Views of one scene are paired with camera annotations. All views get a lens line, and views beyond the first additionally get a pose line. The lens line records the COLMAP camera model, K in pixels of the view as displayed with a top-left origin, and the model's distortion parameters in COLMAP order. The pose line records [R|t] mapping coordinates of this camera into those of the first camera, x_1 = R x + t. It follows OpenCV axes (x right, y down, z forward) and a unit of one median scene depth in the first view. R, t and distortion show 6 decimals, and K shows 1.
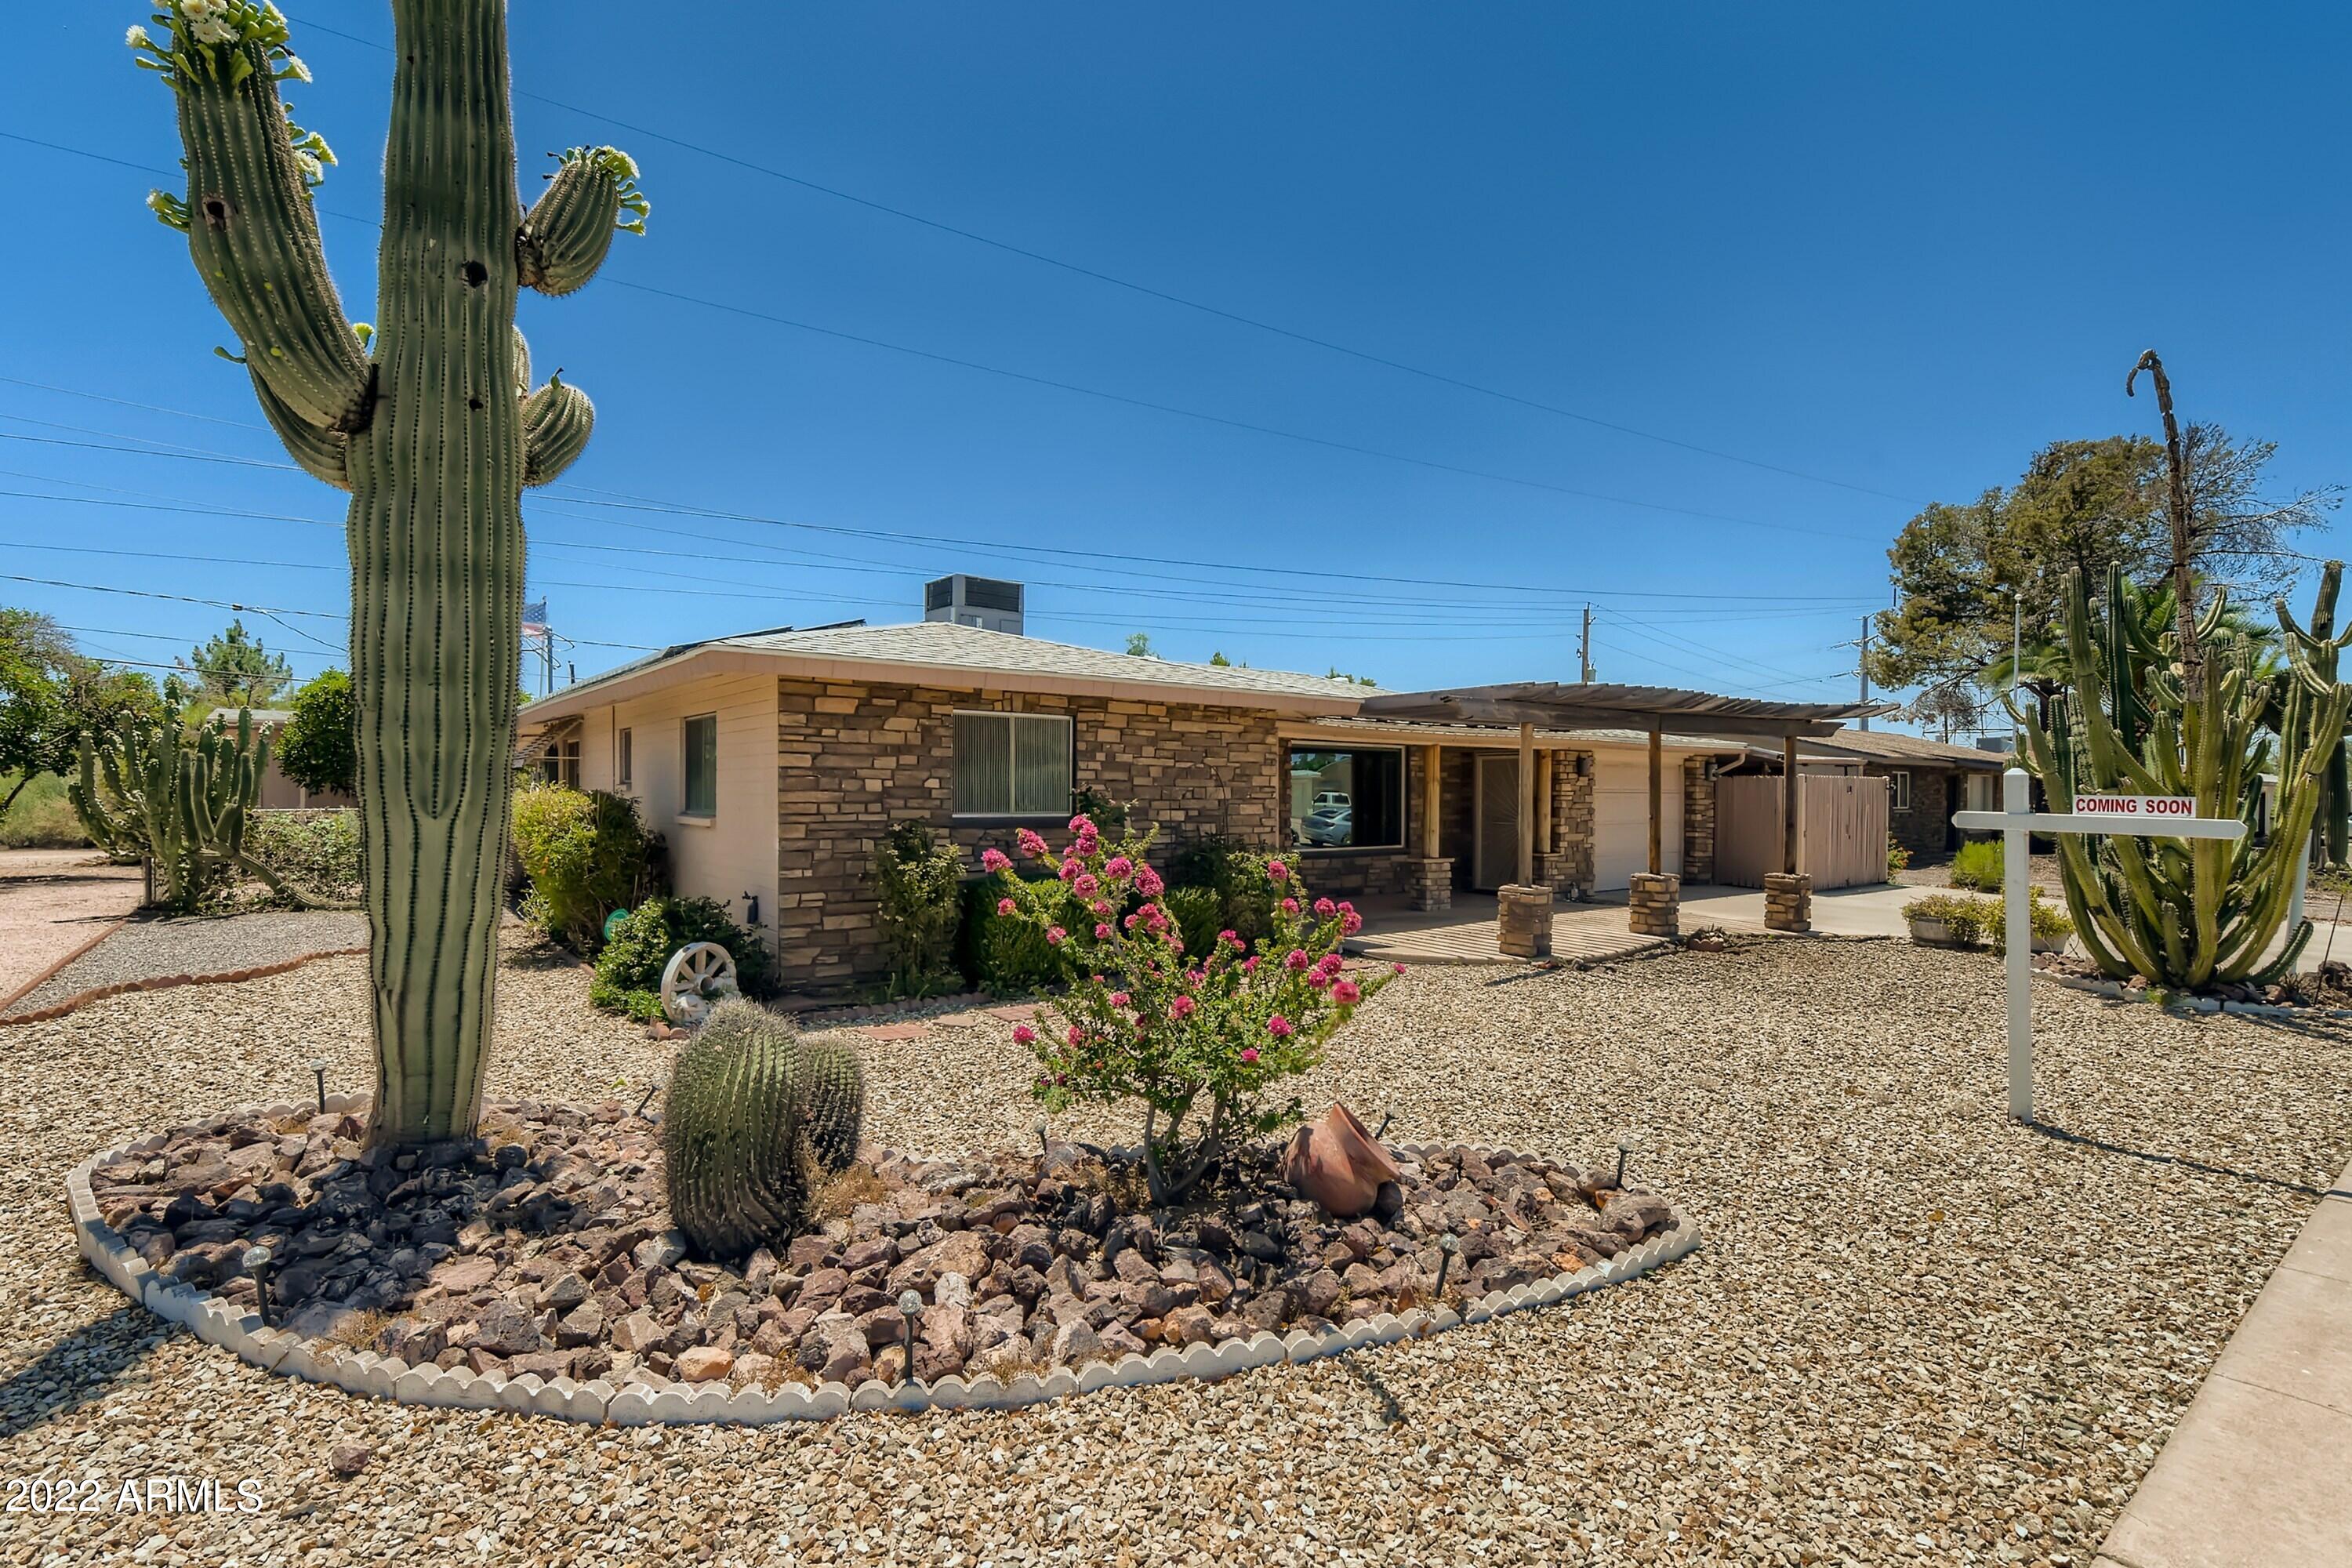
lens RADIAL K [[1068.4, 0, 1179.6], [0, 1068.4, 804.8], [0, 0, 1]] dist [0.027873, -0.011094]
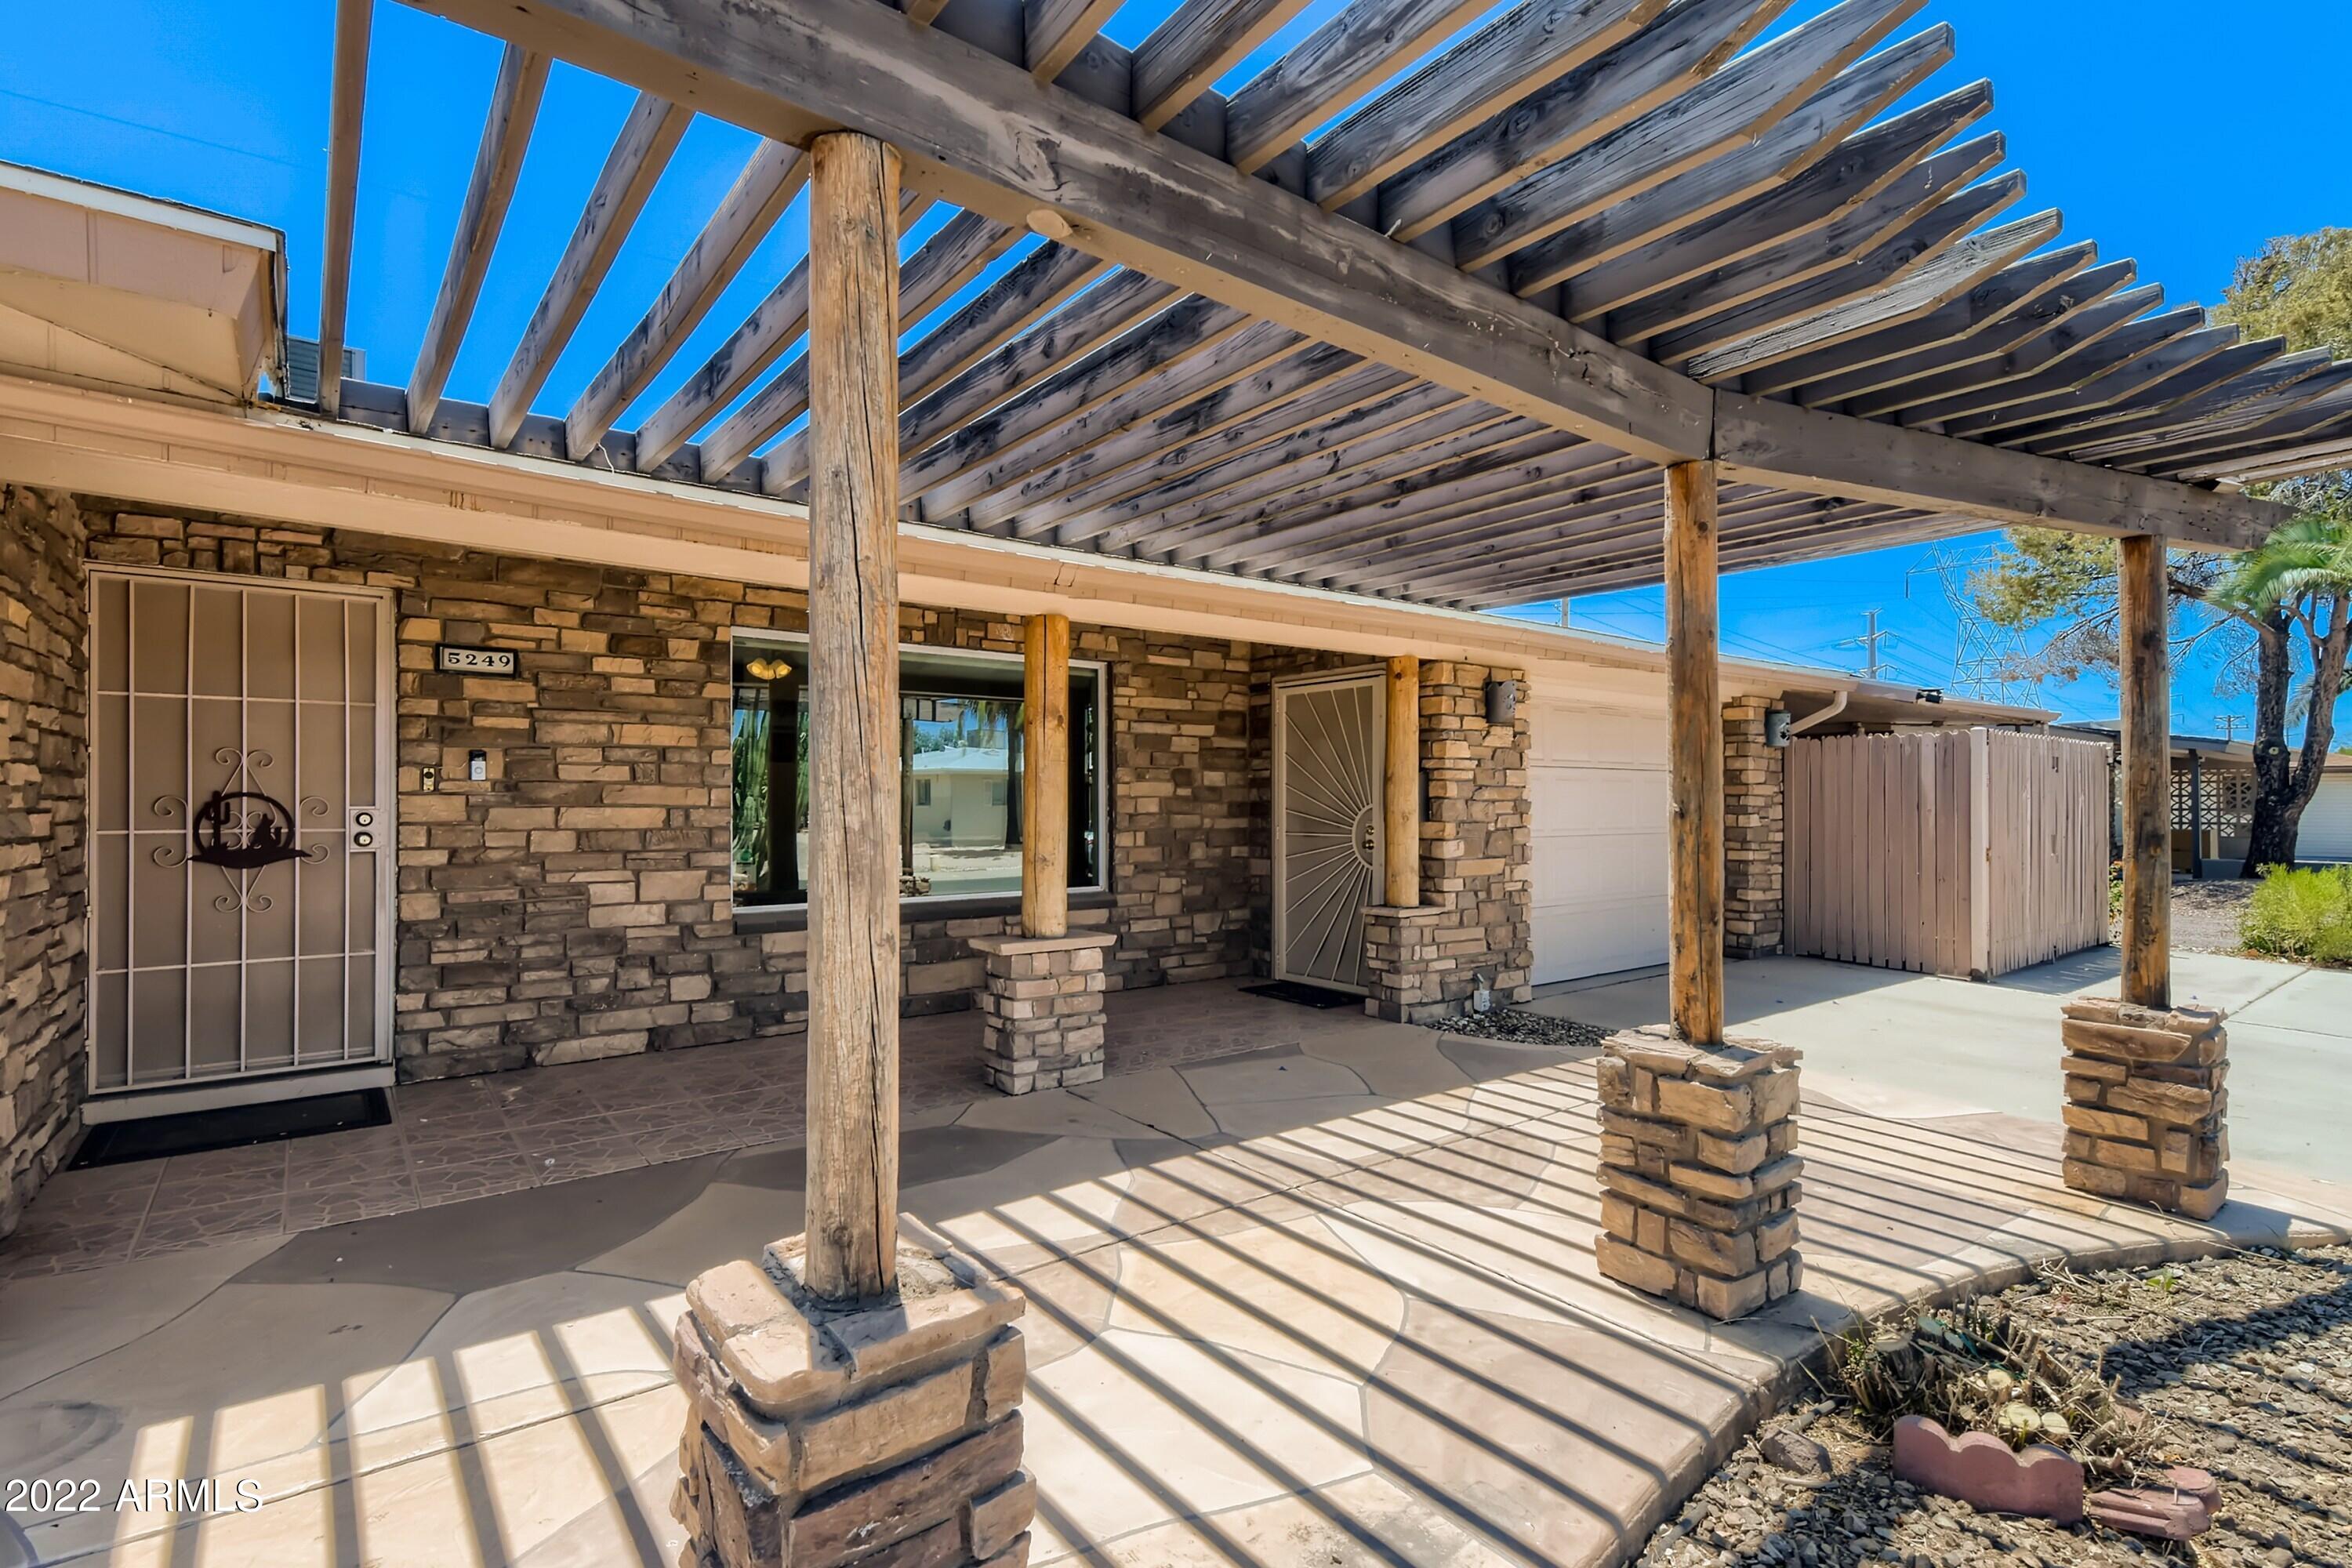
lens RADIAL K [[1080.5, 0, 1151.7], [0, 1080.5, 801.4], [0, 0, 1]] dist [0.029462, -0.012389]
pose [[0.999908, -0.006304, -0.011969, 0.363043], [0.006134, 0.999881, -0.014166, 0.013920], [0.012057, 0.014091, 0.999828, 0.847272]]
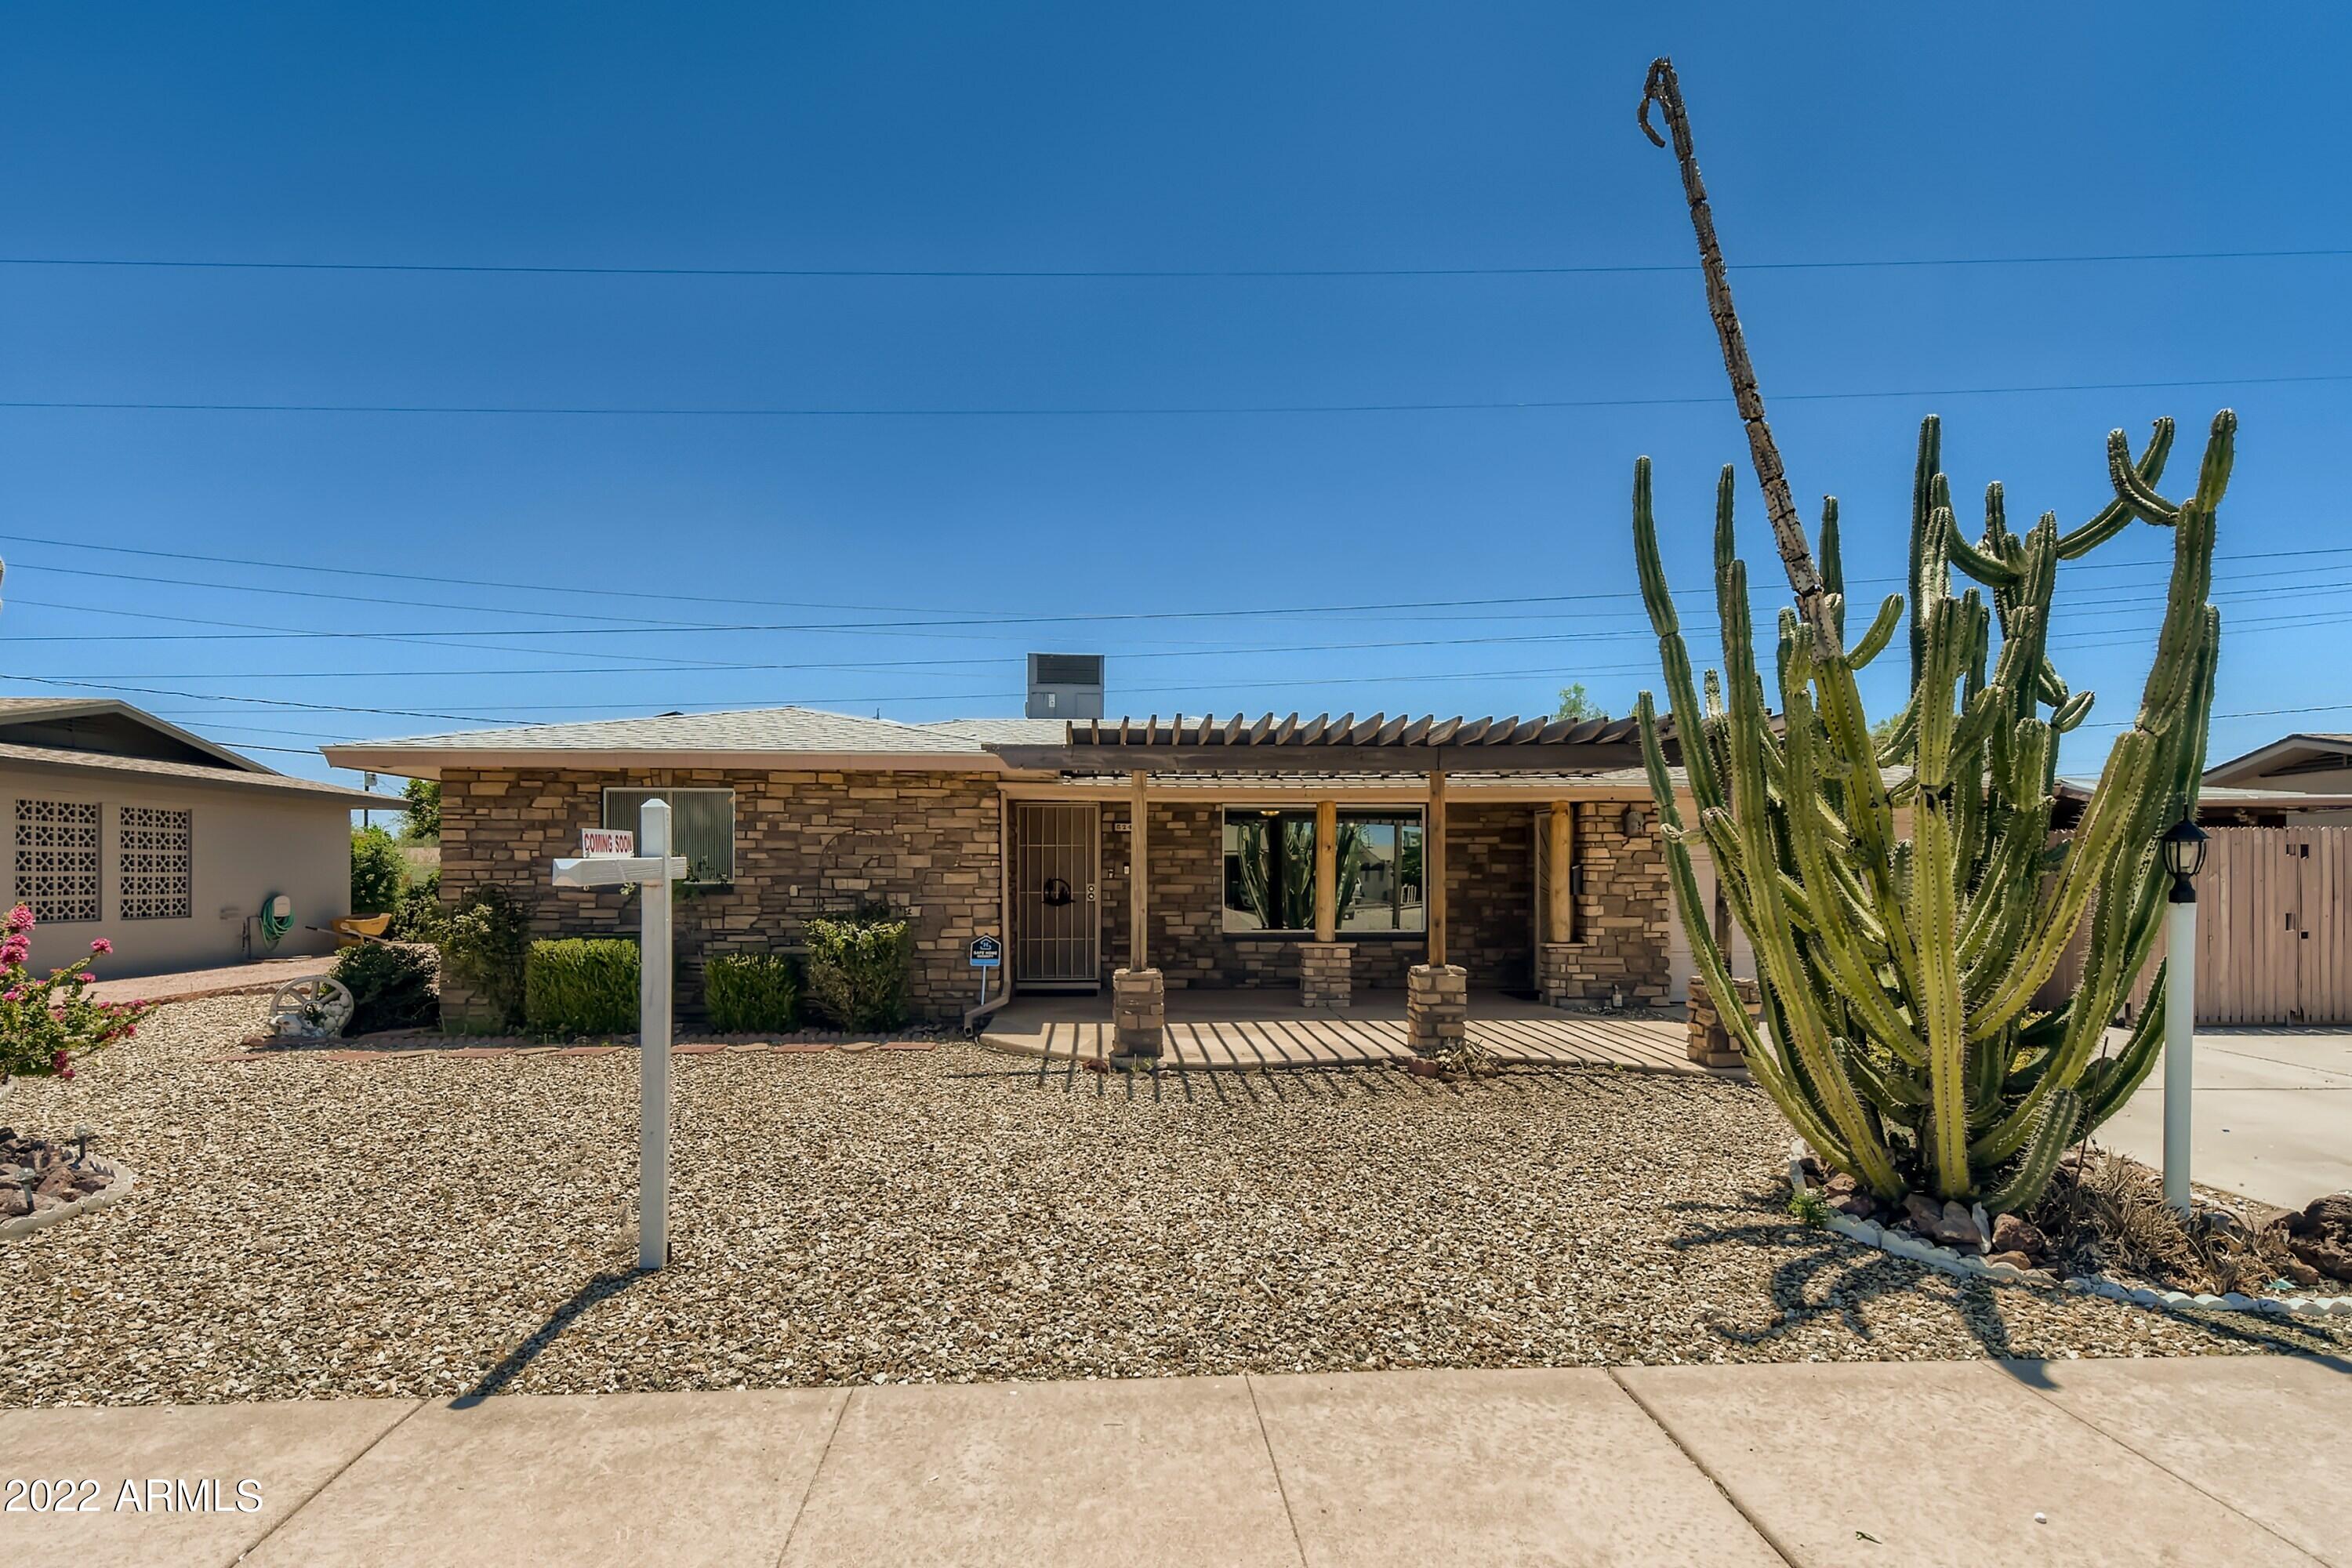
lens RADIAL K [[1150.9, 0, 1181.6], [0, 1150.9, 880.6], [0, 0, 1]] dist [0.030521, -0.014605]
pose [[0.826534, -0.003446, -0.562876, 0.839222], [-0.003012, 0.999940, -0.010545, 0.017041], [0.562879, 0.010411, 0.826474, 0.289936]]
